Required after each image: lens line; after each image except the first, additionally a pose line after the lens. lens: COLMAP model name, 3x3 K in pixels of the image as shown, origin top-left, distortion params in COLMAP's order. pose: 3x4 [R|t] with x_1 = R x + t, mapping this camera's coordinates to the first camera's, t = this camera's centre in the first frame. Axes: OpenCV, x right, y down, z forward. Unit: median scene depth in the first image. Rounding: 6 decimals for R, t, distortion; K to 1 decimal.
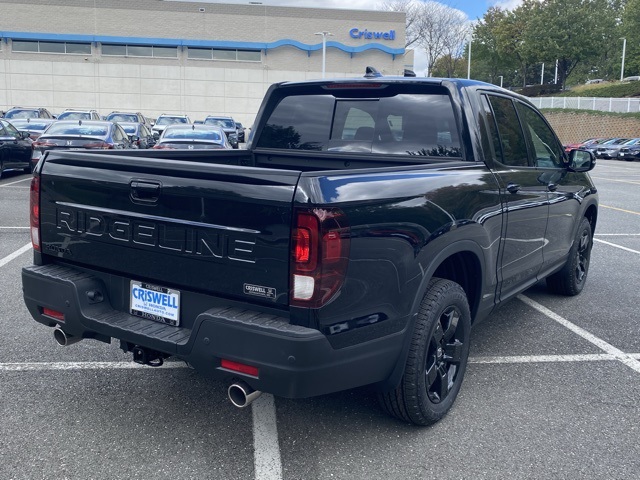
lens RADIAL K [[633.2, 0, 329.2], [0, 633.2, 238.5], [0, 0, 1]] dist [0.057435, -0.092573]
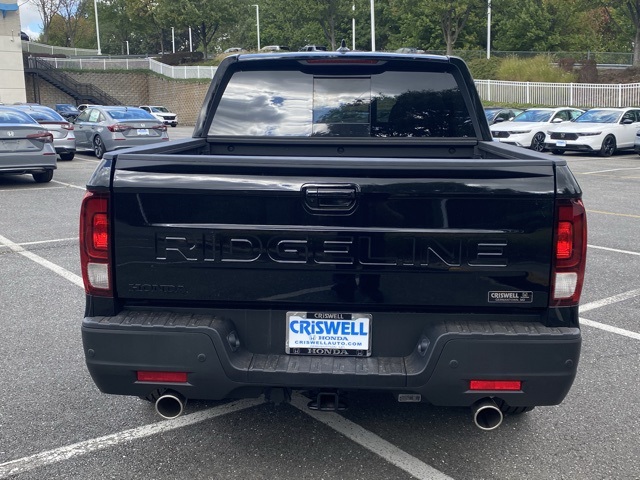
lens RADIAL K [[704.4, 0, 333.9], [0, 704.4, 241.3], [0, 0, 1]] dist [0.148817, -0.366541]
pose [[0.862555, -0.113622, 0.493041, -0.689151], [0.101693, 0.993505, 0.051047, -0.061205], [-0.495639, 0.006108, 0.868507, 0.207552]]
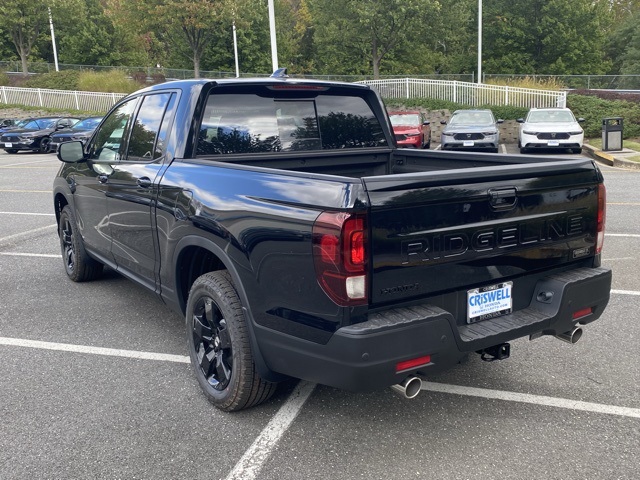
lens RADIAL K [[612.8, 0, 319.4], [0, 612.8, 230.6], [0, 0, 1]] dist [0.110874, -0.230672]
pose [[0.404404, -0.201478, 0.892112, -1.267255], [0.177986, 0.974121, 0.139317, -0.206566], [-0.897095, 0.102443, 0.429798, 0.786488]]
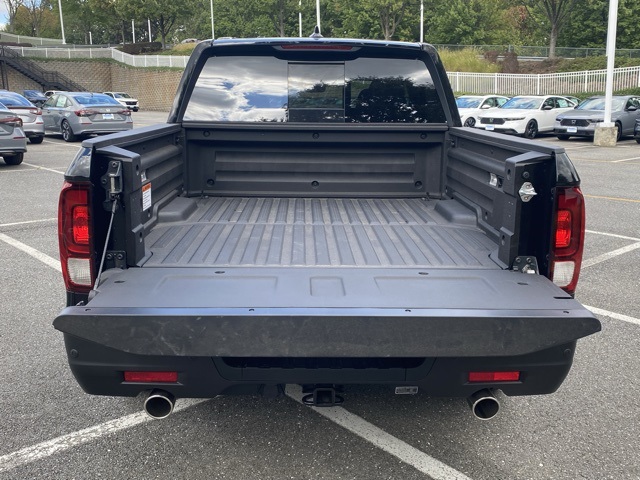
lens RADIAL K [[633.2, 0, 329.2], [0, 633.2, 238.5], [0, 0, 1]] dist [0.057435, -0.092573]
pose [[0.824331, -0.142407, 0.547904, -0.672249], [0.107841, 0.989622, 0.094965, -0.080972], [-0.555741, -0.019196, 0.831134, 0.338812]]
